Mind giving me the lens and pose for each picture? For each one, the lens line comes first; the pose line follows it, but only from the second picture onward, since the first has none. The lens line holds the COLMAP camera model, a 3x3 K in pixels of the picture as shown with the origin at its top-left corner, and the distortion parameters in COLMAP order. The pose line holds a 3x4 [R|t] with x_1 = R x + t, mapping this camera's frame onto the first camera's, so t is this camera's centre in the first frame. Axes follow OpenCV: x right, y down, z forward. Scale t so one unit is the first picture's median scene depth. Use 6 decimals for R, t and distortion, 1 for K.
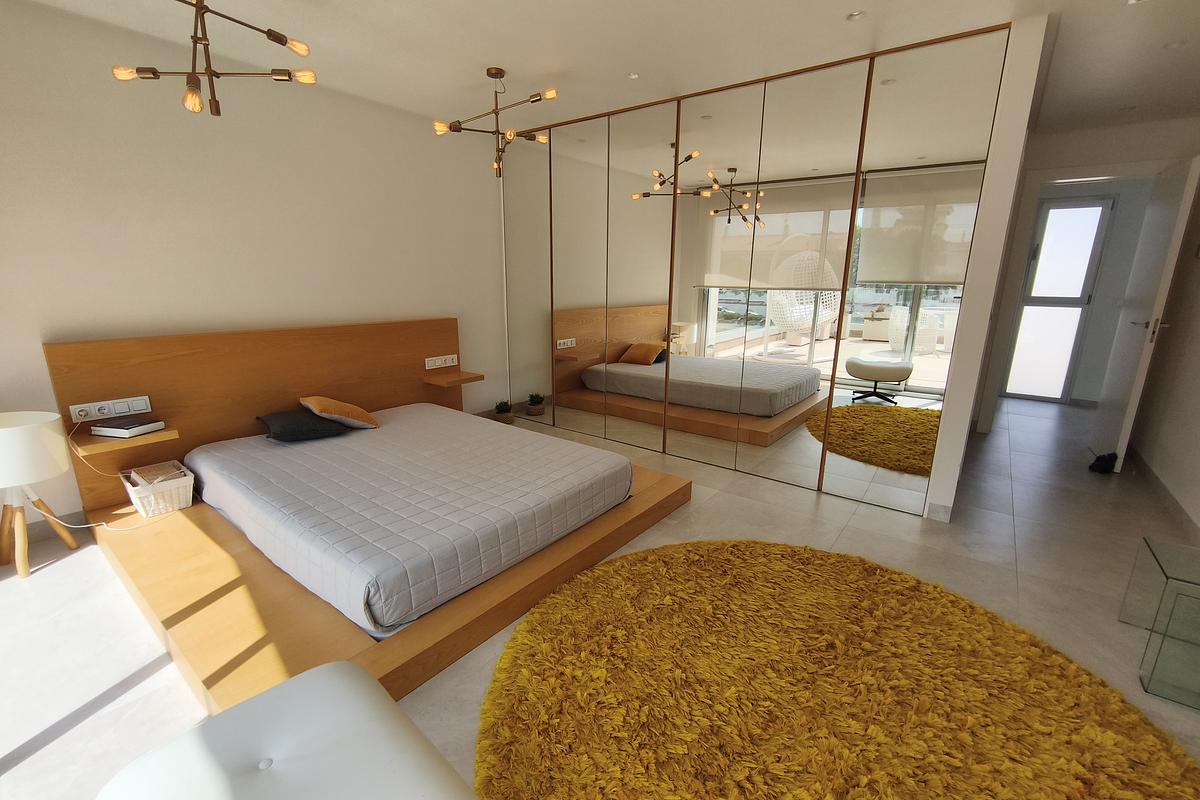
lens RADIAL K [[503.2, 0, 597.1], [0, 503.2, 402.5], [0, 0, 1]] dist [-0.005047, 0.000138]
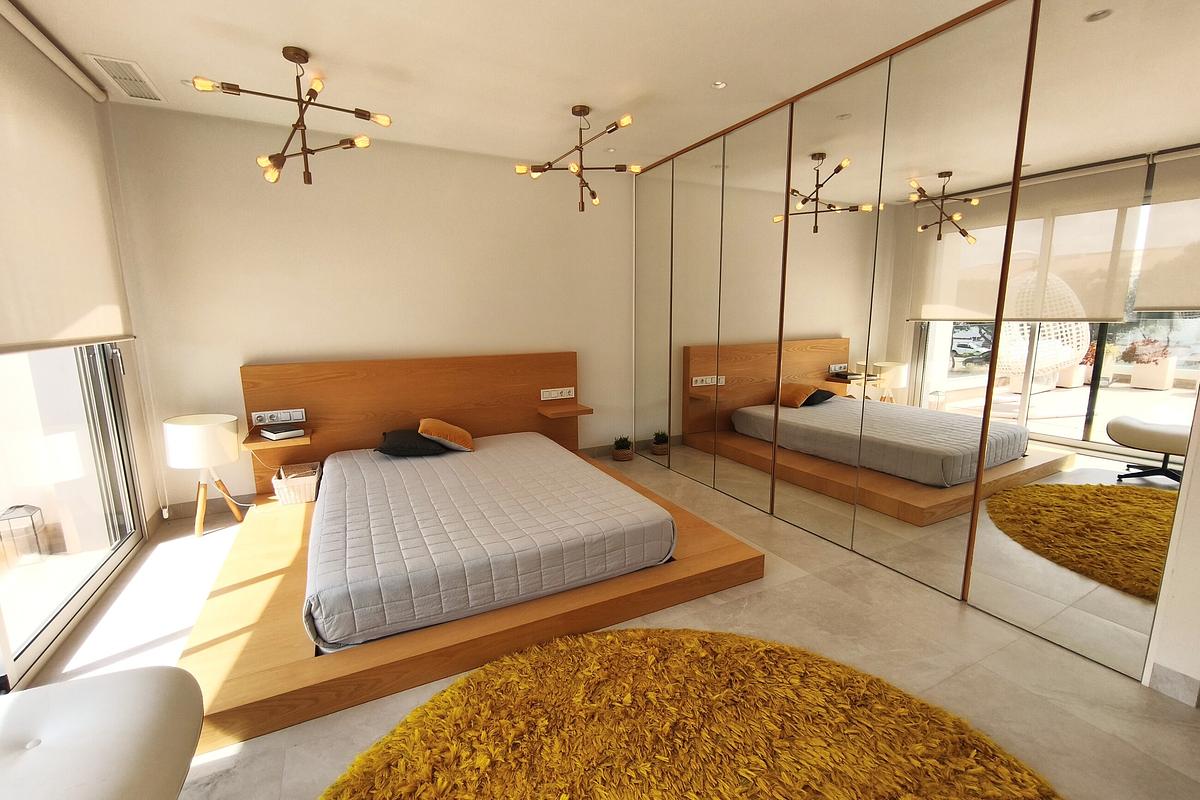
lens RADIAL K [[503.2, 0, 597.1], [0, 503.2, 402.5], [0, 0, 1]] dist [-0.005047, 0.000138]
pose [[0.905383, 0.053272, -0.421242, 0.257634], [-0.083398, 0.995084, -0.053408, -0.019405], [0.416326, 0.083486, 0.905375, 0.134631]]
